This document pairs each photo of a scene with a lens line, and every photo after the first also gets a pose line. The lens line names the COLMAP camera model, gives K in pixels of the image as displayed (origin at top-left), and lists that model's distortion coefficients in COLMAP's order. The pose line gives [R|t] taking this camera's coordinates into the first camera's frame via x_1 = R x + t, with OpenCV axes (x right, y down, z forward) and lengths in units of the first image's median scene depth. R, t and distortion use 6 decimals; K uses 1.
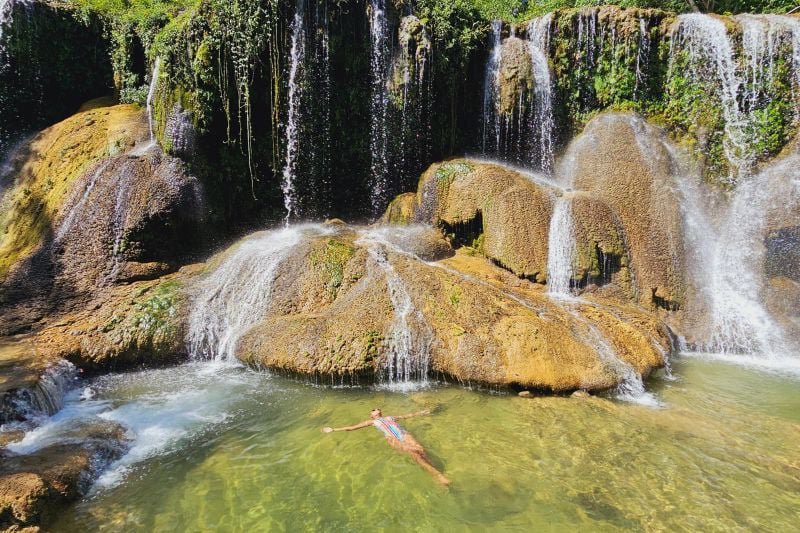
lens RADIAL K [[422.1, 0, 425.9], [0, 422.1, 269.8], [0, 0, 1]] dist [0.002931, 0.000347]
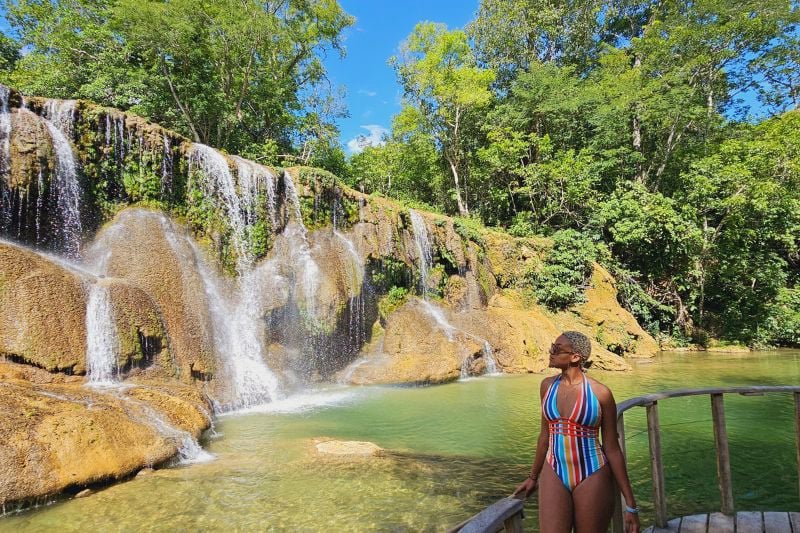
lens RADIAL K [[388.8, 0, 400.0], [0, 388.8, 266.5], [0, 0, 1]] dist [0.002824, 0.001586]
pose [[0.514774, 0.062123, 0.855072, -0.087189], [0.122964, 0.981709, -0.145351, 0.007348], [-0.848462, 0.179966, 0.497719, -0.054177]]
